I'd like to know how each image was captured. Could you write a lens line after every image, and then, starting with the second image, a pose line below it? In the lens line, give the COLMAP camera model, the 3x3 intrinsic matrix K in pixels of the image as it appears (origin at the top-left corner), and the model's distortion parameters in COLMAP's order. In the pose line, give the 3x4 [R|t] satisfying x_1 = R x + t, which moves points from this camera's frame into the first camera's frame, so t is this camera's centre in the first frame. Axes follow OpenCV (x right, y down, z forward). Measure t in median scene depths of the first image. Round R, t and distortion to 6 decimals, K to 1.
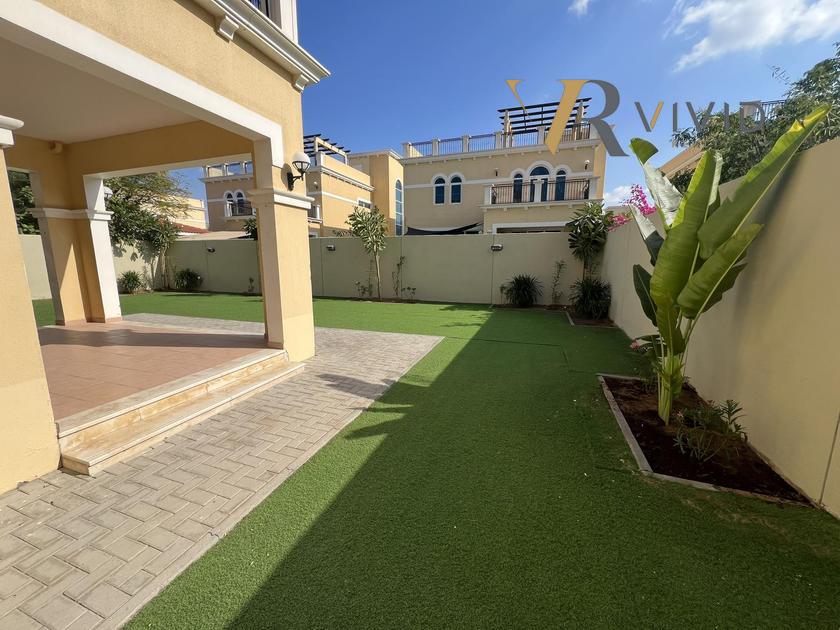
lens RADIAL K [[336.1, 0, 418.6], [0, 336.1, 313.8], [0, 0, 1]] dist [0.000211, 0.001068]
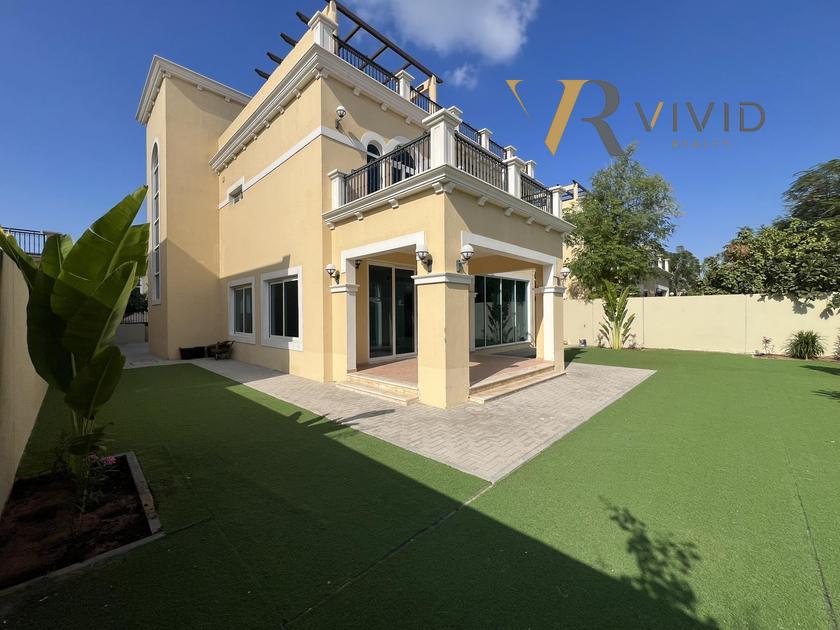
lens RADIAL K [[336.1, 0, 417.4], [0, 336.1, 313.9], [0, 0, 1]] dist [0.000211, 0.001068]
pose [[-0.426673, 0.004794, -0.904393, 0.799054], [-0.140789, 0.987443, 0.071655, -0.275954], [0.893380, 0.157902, -0.420641, 1.454558]]
